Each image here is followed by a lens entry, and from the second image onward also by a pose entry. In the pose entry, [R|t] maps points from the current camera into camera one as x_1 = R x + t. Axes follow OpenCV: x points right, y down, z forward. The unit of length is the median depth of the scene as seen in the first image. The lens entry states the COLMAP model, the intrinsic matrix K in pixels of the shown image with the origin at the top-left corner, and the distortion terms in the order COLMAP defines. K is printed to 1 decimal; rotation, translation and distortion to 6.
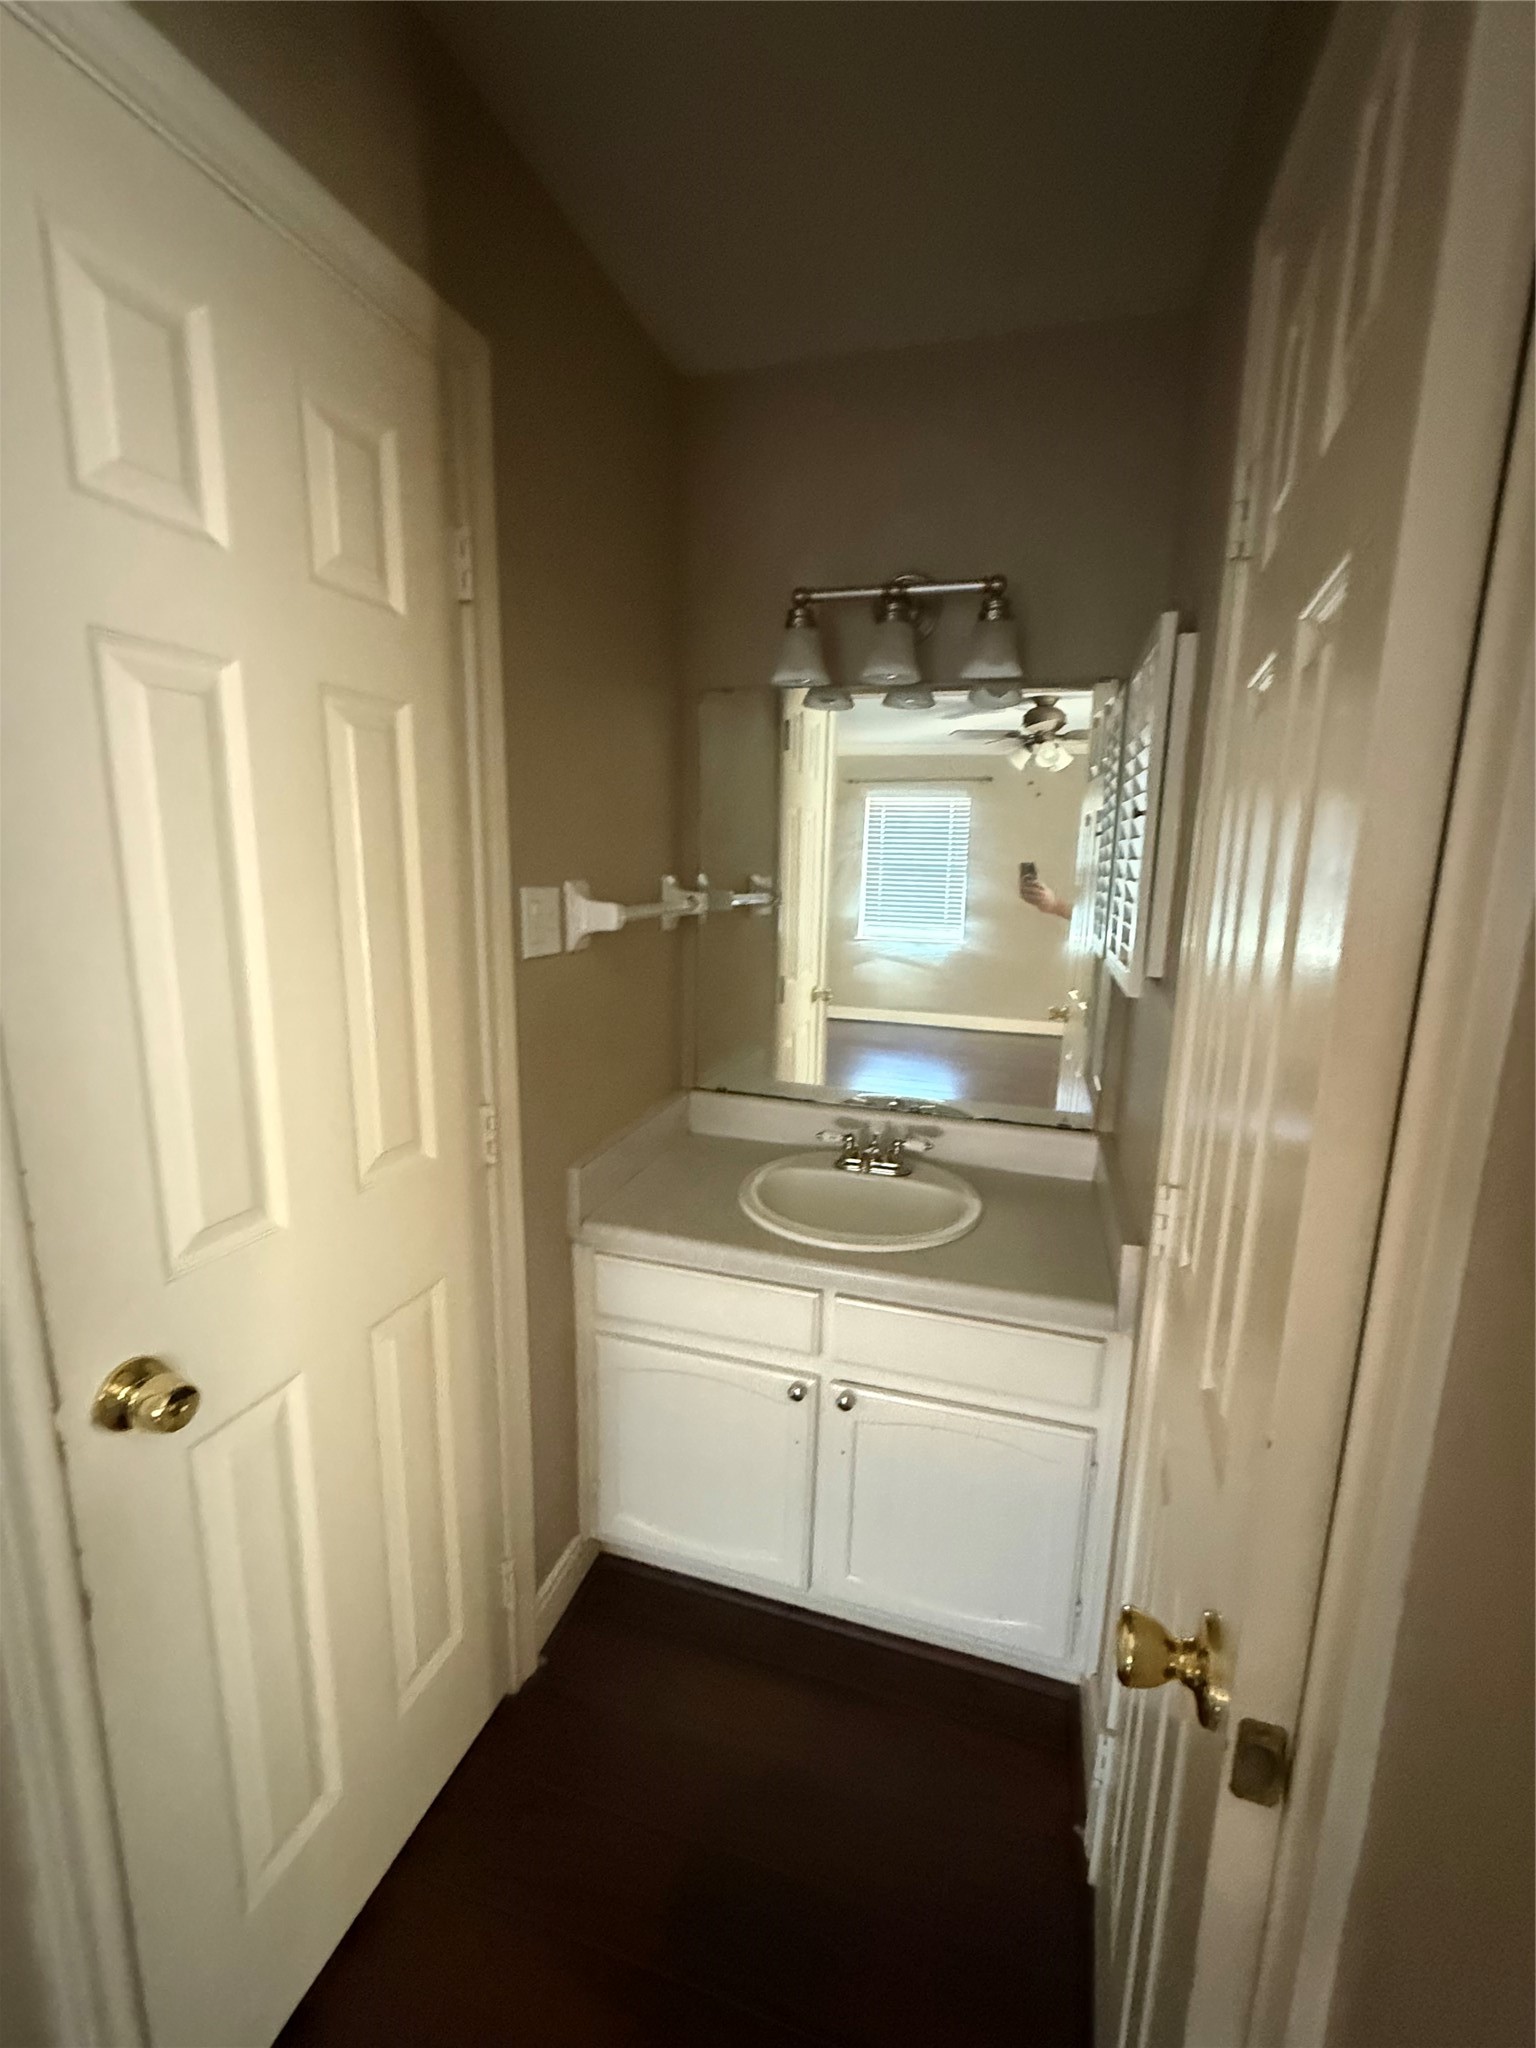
lens RADIAL K [[868.1, 0, 768.0], [0, 868.1, 1024.0], [0, 0, 1]] dist [-0.000150, -0.000288]
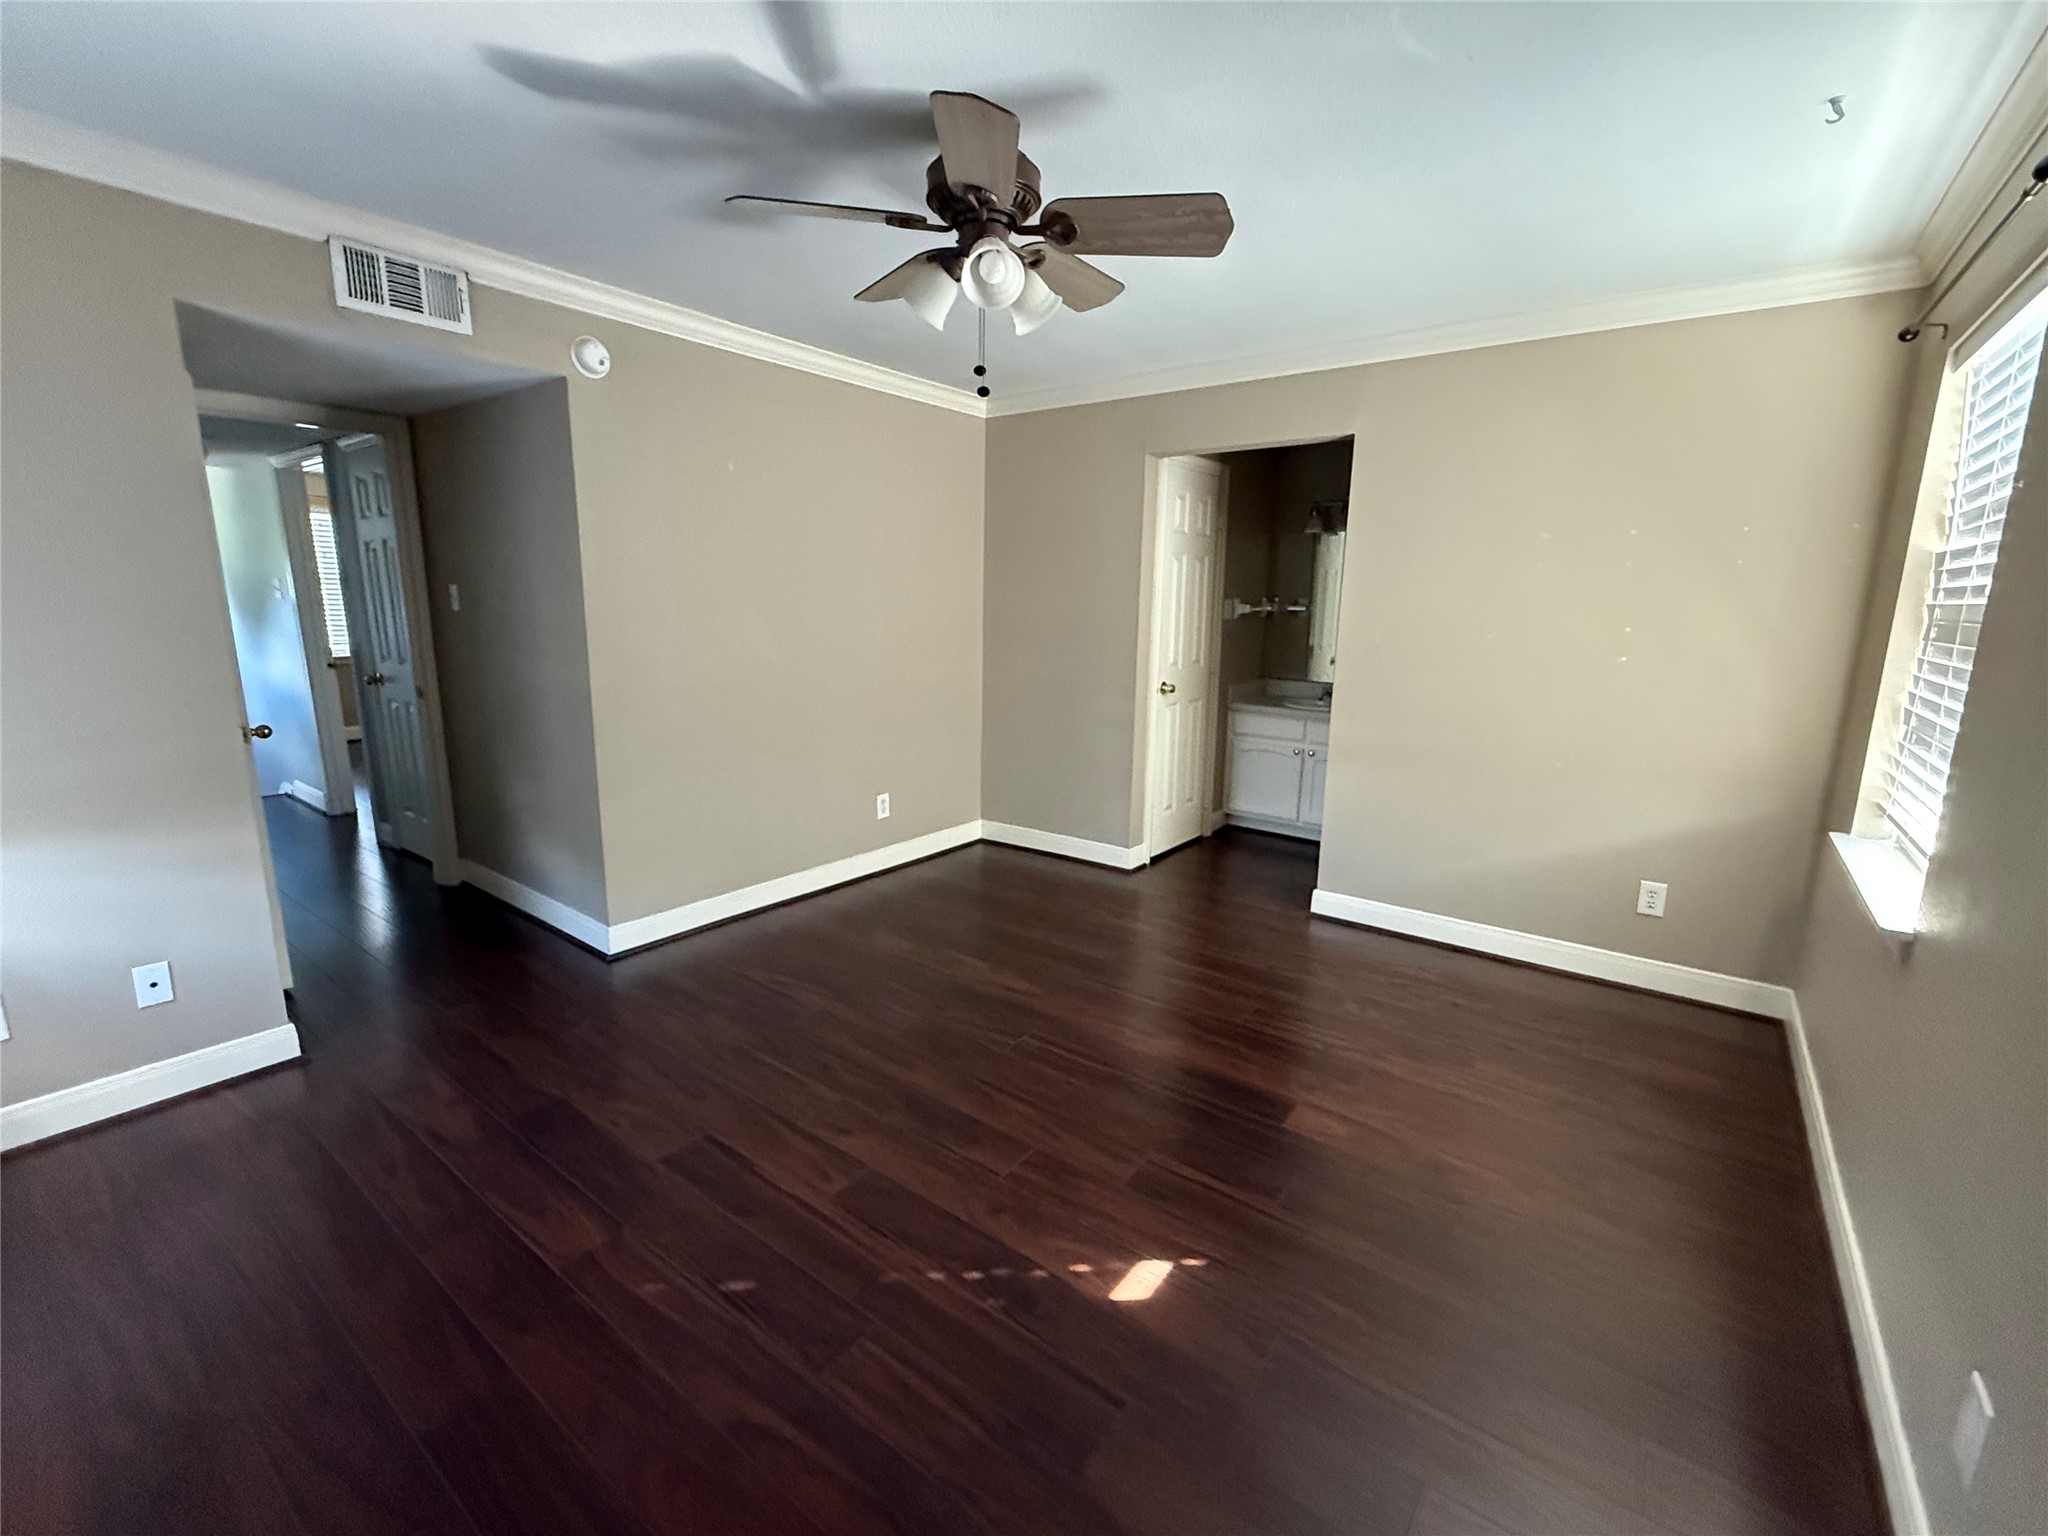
lens RADIAL K [[868.1, 0, 1024.0], [0, 868.1, 768.0], [0, 0, 1]] dist [-0.000150, -0.000288]
pose [[0.938588, 0.061067, -0.339594, 0.169917], [-0.058398, 0.998130, 0.018083, 0.447562], [0.340063, 0.002859, 0.940398, -2.277270]]
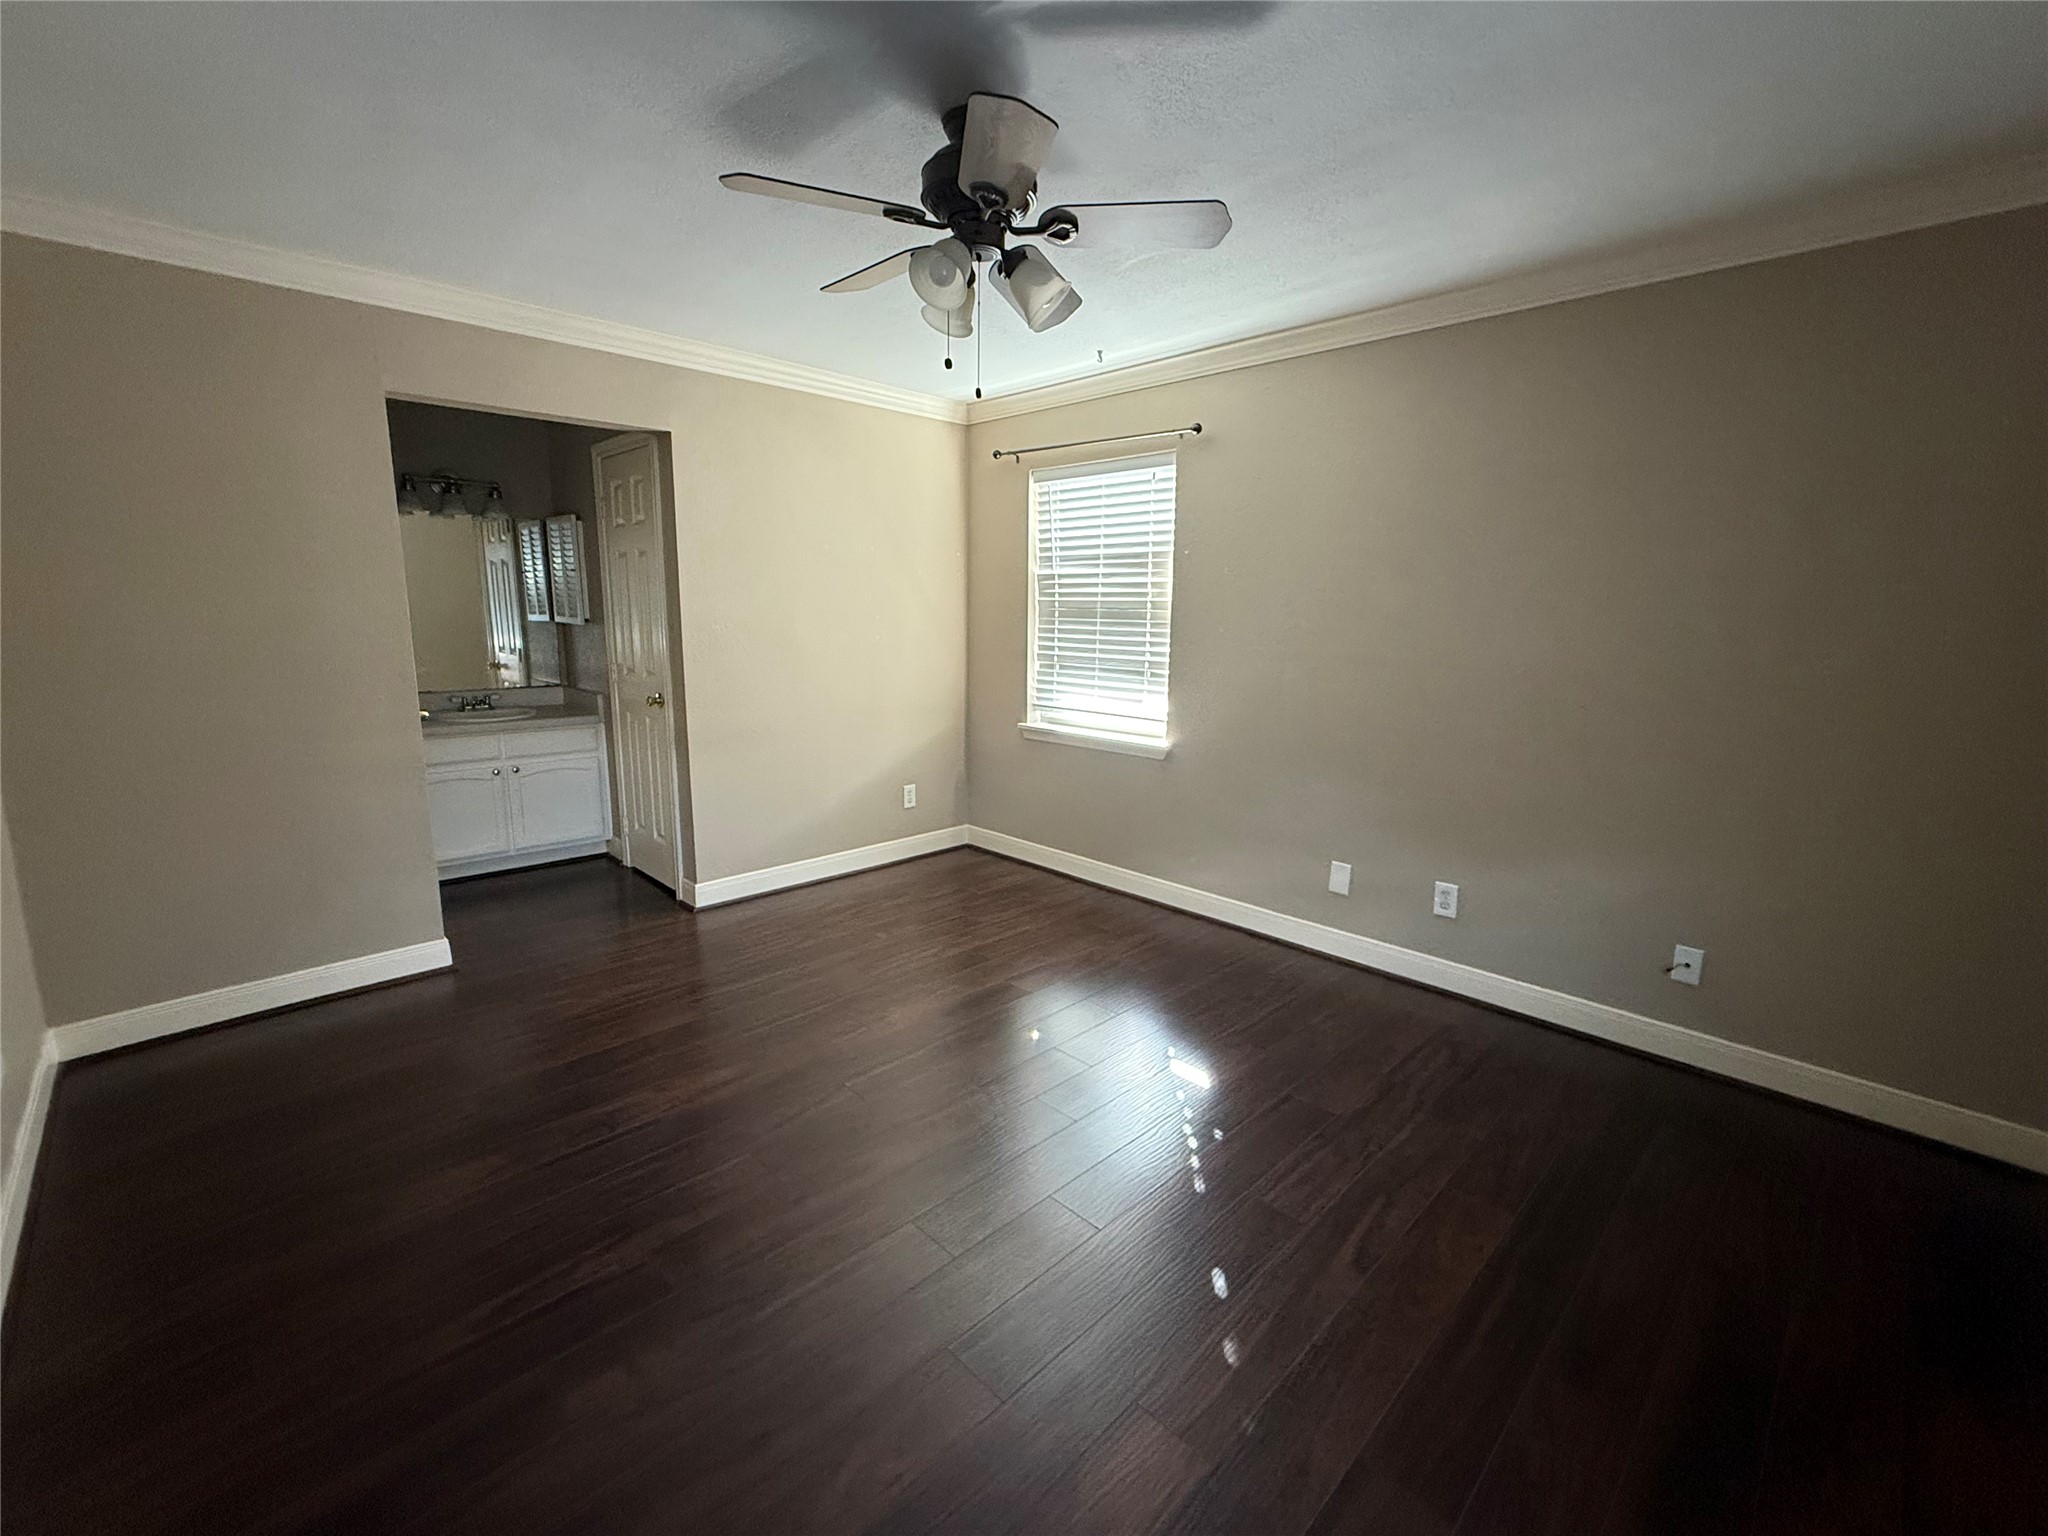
lens RADIAL K [[868.1, 0, 1024.0], [0, 868.1, 768.0], [0, 0, 1]] dist [-0.000150, -0.000288]
pose [[0.479674, -0.174073, 0.860006, -1.458333], [0.155864, 0.981440, 0.111719, 0.332616], [-0.863492, 0.080455, 0.497903, -1.759550]]
